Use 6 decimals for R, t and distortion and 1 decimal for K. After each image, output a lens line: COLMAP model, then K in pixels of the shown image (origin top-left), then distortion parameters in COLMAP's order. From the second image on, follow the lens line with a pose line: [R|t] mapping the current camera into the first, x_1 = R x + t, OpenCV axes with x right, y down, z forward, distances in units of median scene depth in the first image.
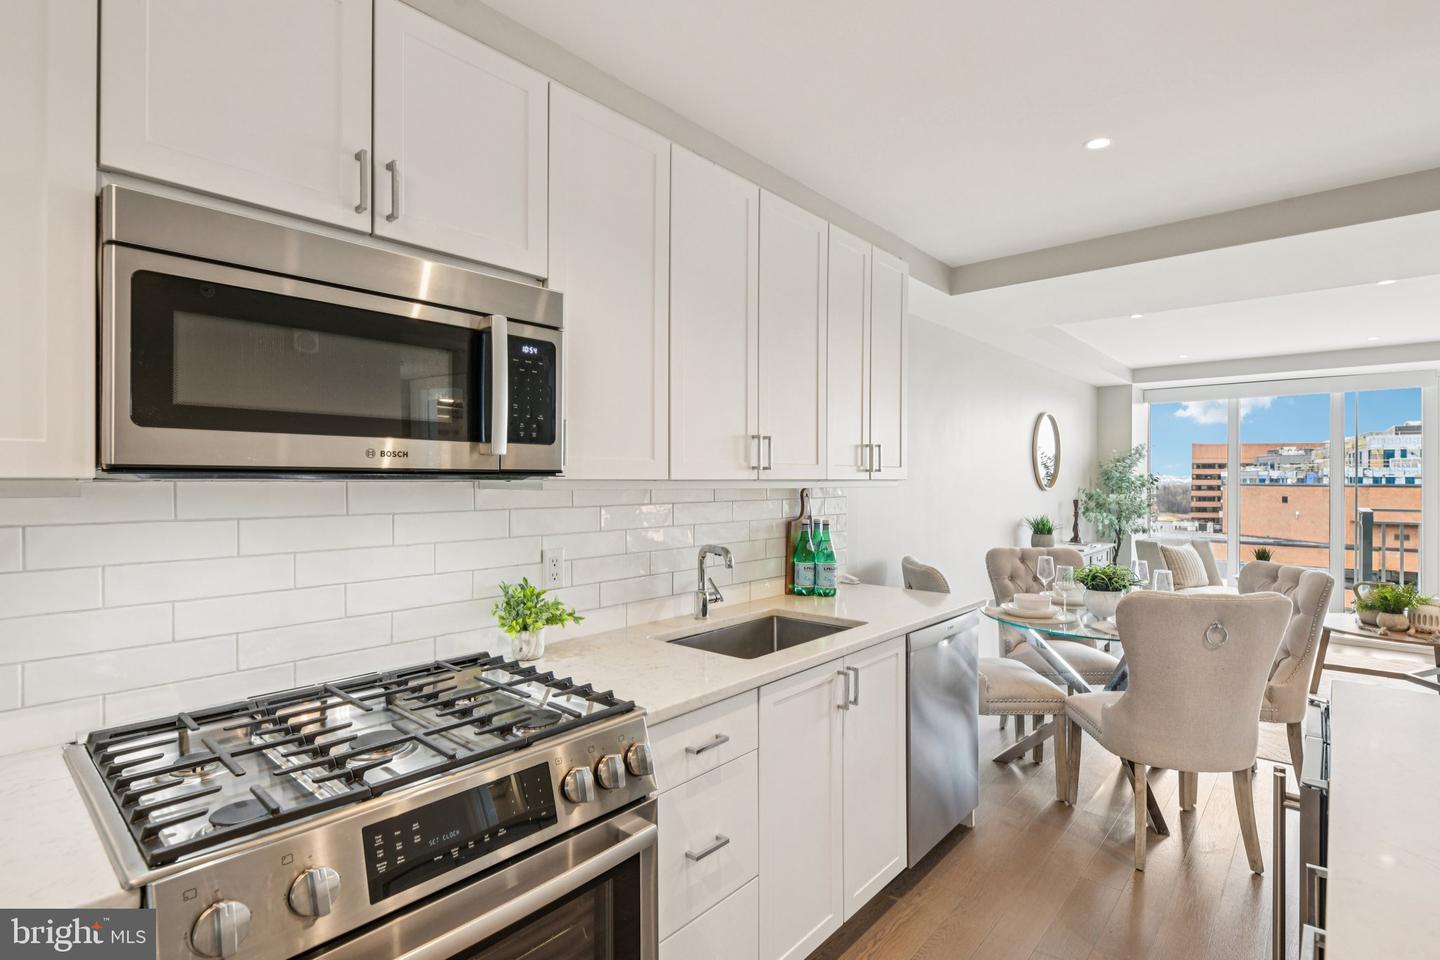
lens RADIAL K [[687.7, 0, 720.0], [0, 687.7, 480.0], [0, 0, 1]] dist [-0.001846, -0.000172]
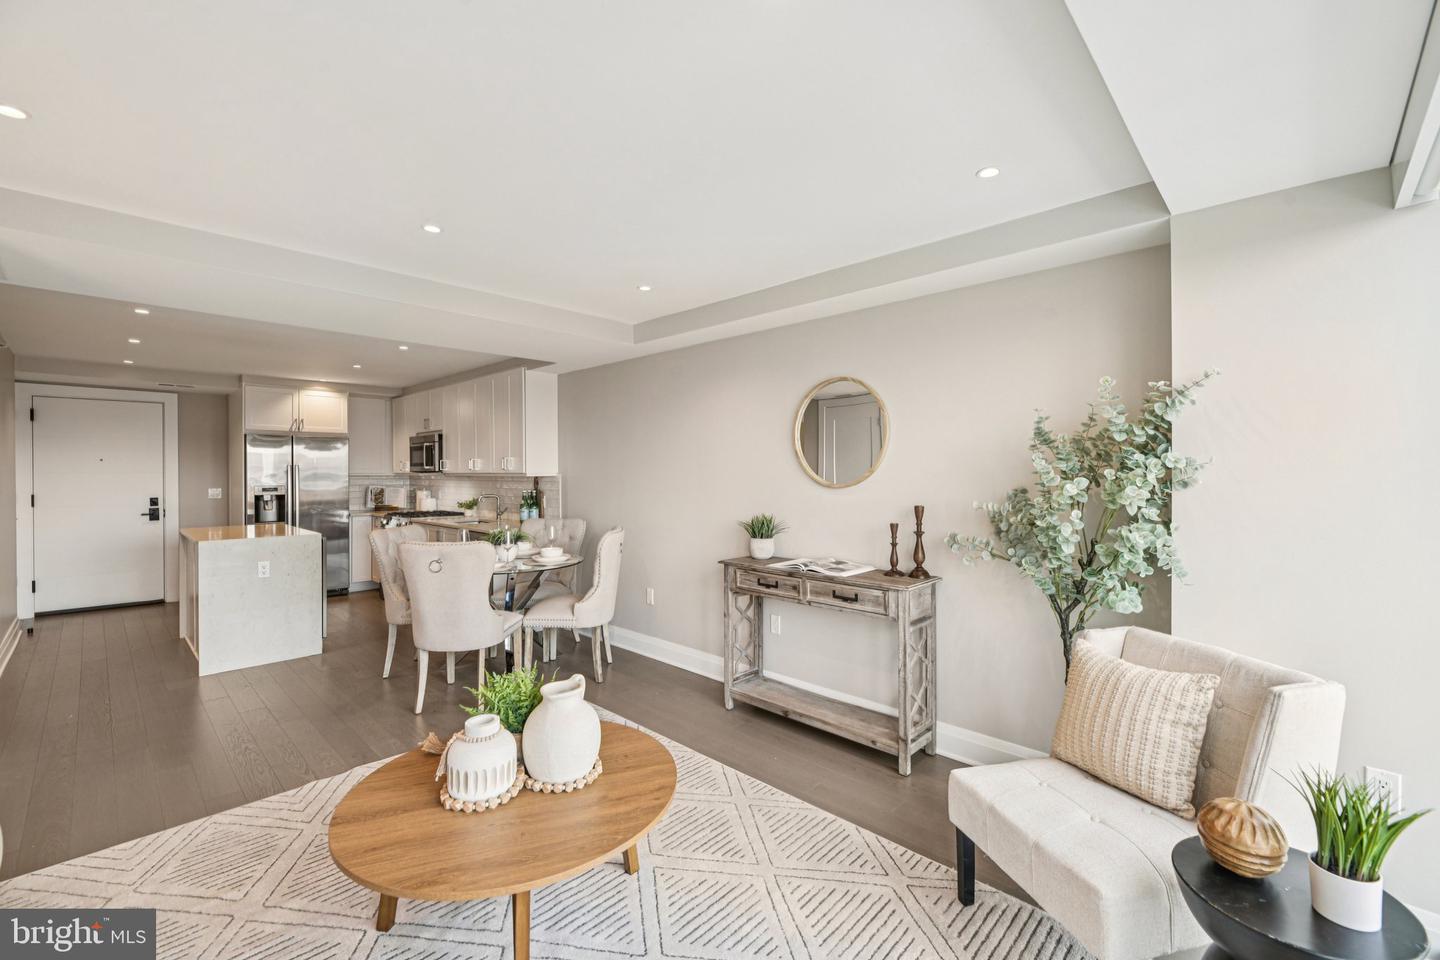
lens RADIAL K [[598.9, 0, 723.7], [0, 598.9, 476.4], [0, 0, 1]] dist [-0.001114, -0.000050]
pose [[-0.039308, 0.004436, -0.999217, 1.444817], [0.000262, 0.999990, 0.004430, 0.002025], [0.999227, -0.000087, -0.039309, 1.189265]]
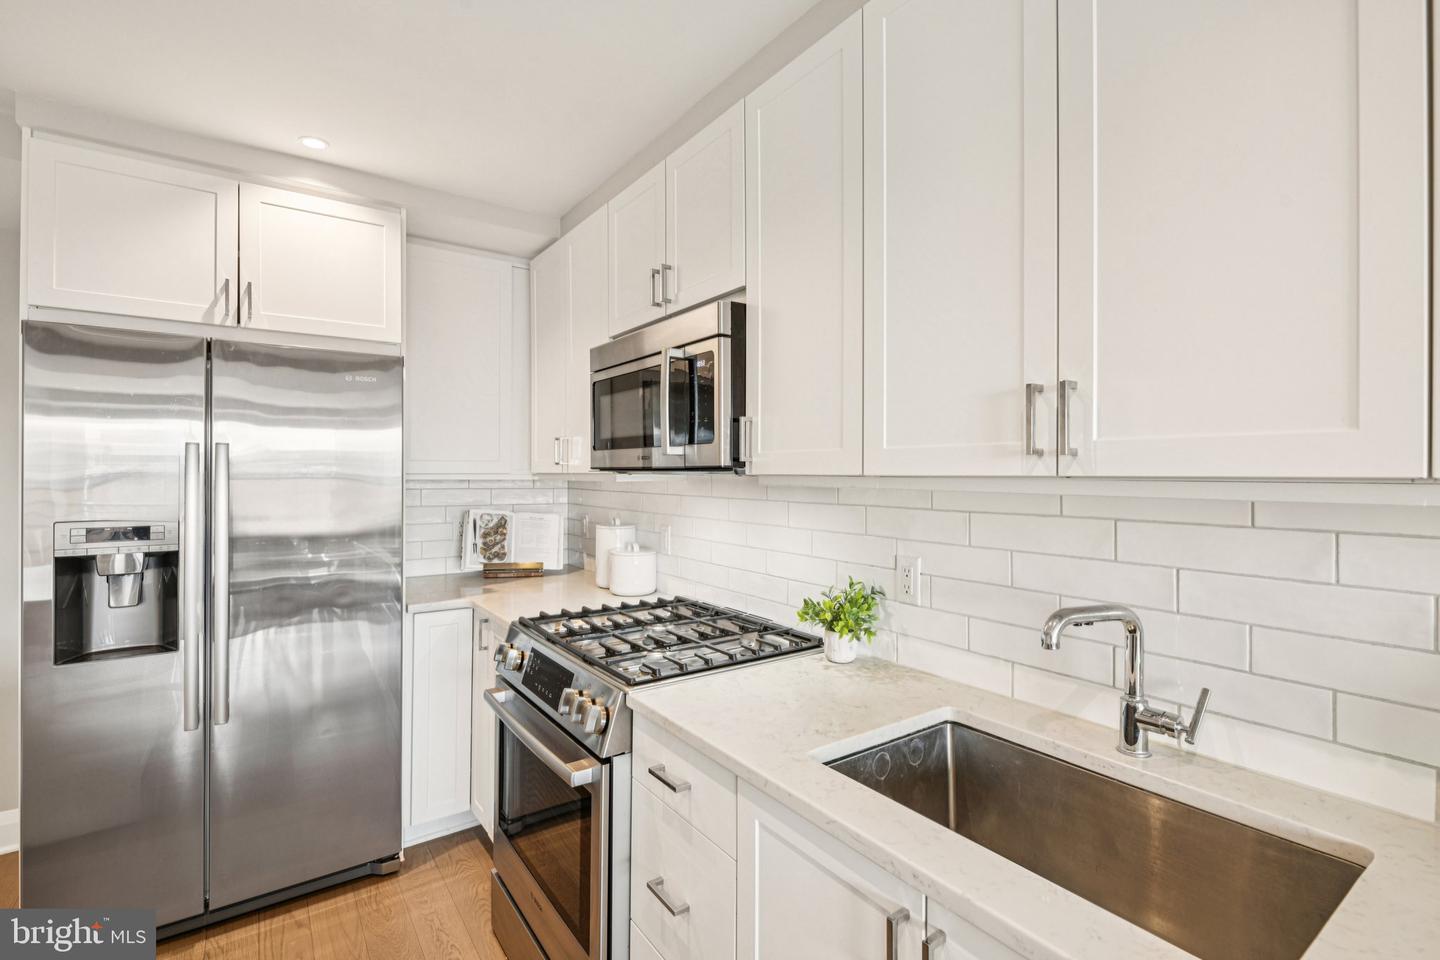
lens RADIAL K [[661.9, 0, 720.0], [0, 661.9, 480.0], [0, 0, 1]] dist [-0.002233, -0.000313]
pose [[-0.230774, 0.008269, -0.972972, 0.291824], [-0.004051, 0.999947, 0.009459, -0.000626], [0.972999, 0.006124, -0.230728, 0.463648]]
